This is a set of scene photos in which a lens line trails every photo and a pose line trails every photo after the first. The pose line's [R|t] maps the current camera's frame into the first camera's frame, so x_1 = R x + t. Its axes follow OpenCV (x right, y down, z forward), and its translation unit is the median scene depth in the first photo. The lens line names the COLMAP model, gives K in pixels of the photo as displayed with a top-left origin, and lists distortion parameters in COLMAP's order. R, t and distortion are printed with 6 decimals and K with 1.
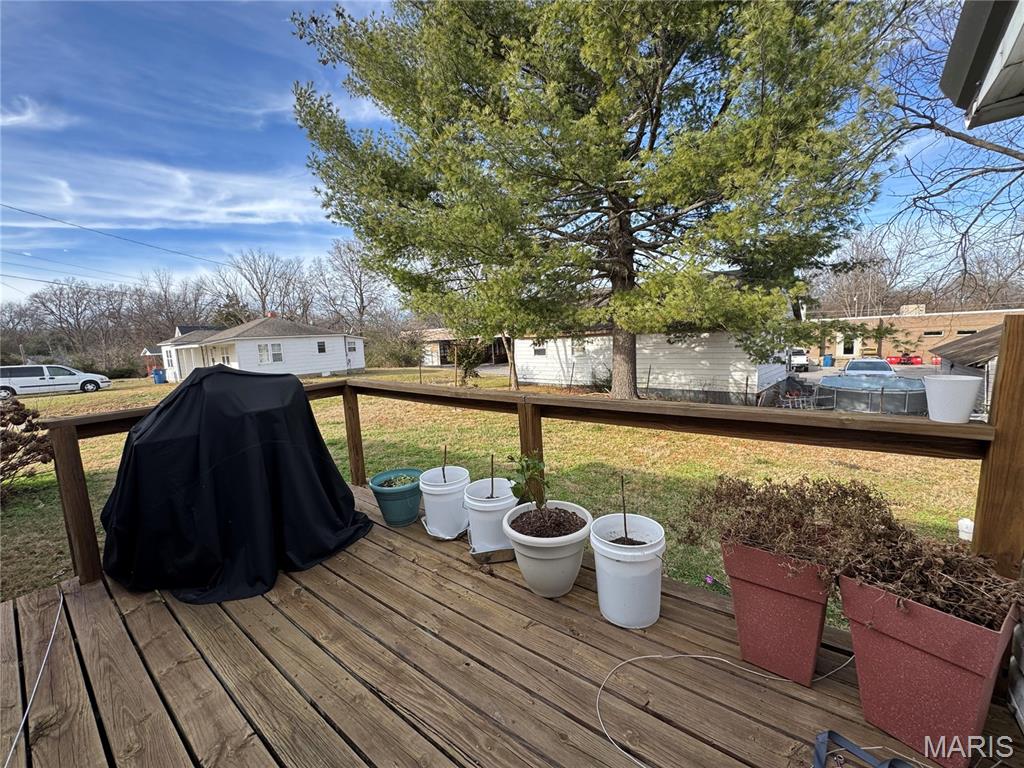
lens RADIAL K [[407.0, 0, 511.0], [0, 407.0, 385.4], [0, 0, 1]] dist [-0.003235, 0.000425]
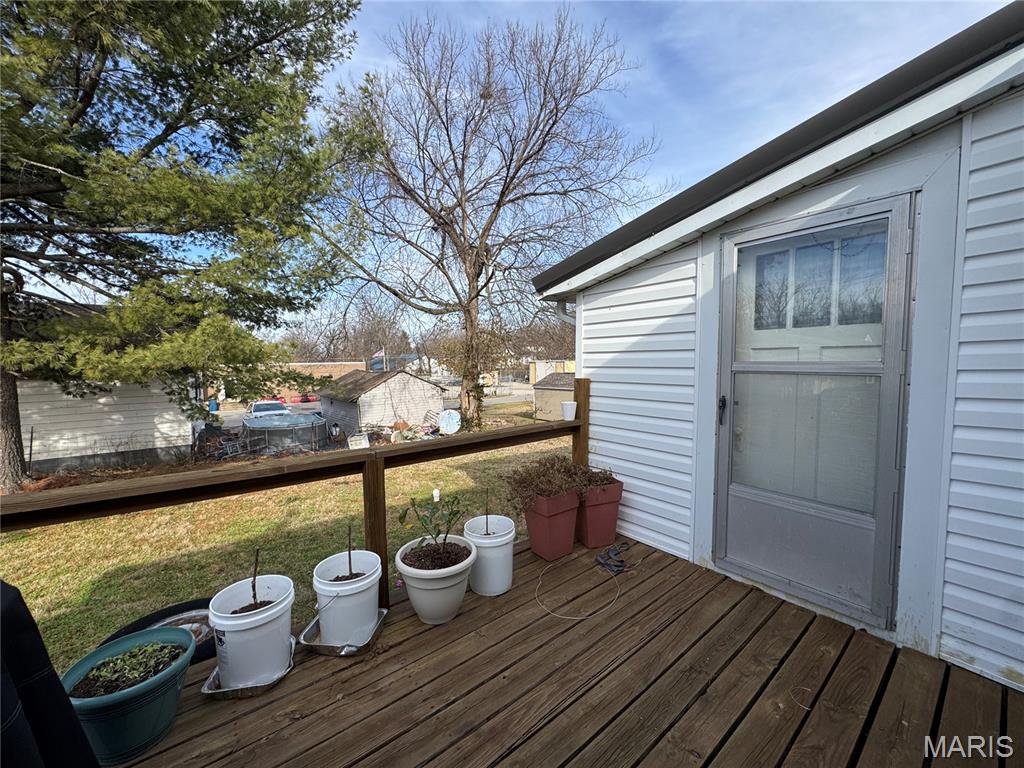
lens RADIAL K [[407.0, 0, 512.3], [0, 407.0, 385.8], [0, 0, 1]] dist [-0.003235, 0.000425]
pose [[0.229997, -0.016937, 0.973044, -0.277959], [0.123577, 0.992263, -0.011938, -0.025826], [-0.965313, 0.122992, 0.230311, 0.142250]]
